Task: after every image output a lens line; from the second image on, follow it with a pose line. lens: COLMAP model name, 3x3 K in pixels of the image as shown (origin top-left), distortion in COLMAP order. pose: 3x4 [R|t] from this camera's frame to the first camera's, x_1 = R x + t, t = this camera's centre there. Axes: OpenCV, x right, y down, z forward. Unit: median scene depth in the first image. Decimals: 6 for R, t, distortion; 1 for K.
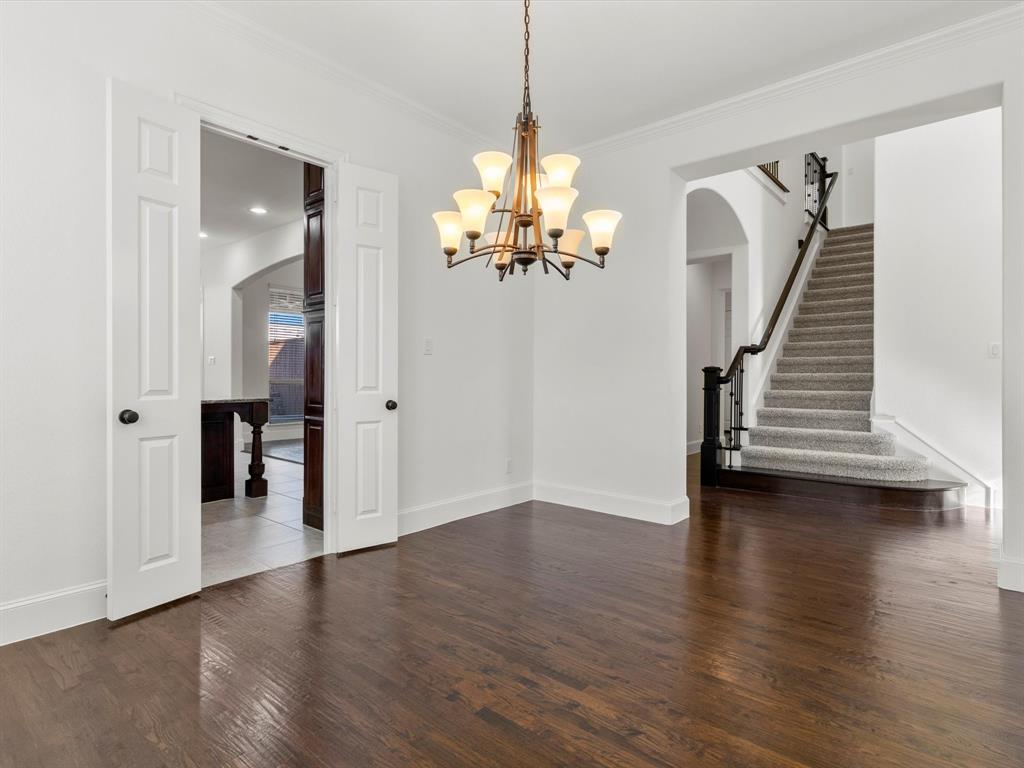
lens RADIAL K [[549.9, 0, 513.9], [0, 549.9, 378.5], [0, 0, 1]] dist [-0.000885, 0.003820]
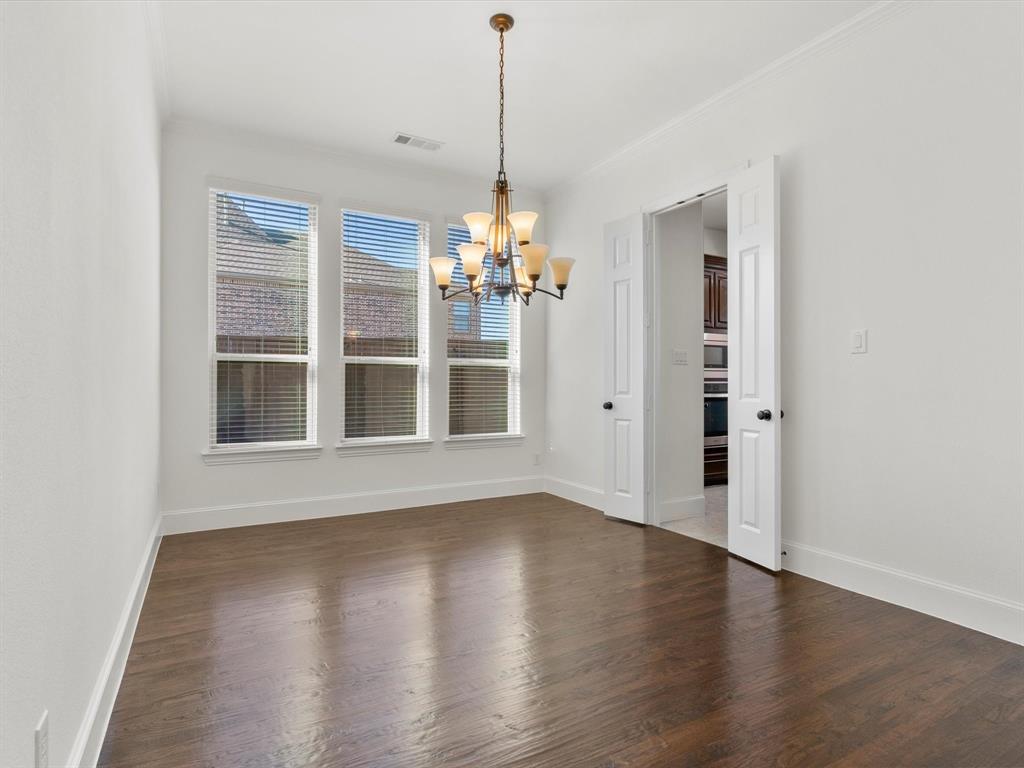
lens RADIAL K [[549.9, 0, 514.5], [0, 549.9, 384.6], [0, 0, 1]] dist [-0.000885, 0.003820]
pose [[-0.347778, -0.002931, -0.937572, 0.788432], [-0.009496, 0.999955, 0.000397, 0.002018], [0.937529, 0.009041, -0.347790, 0.954017]]
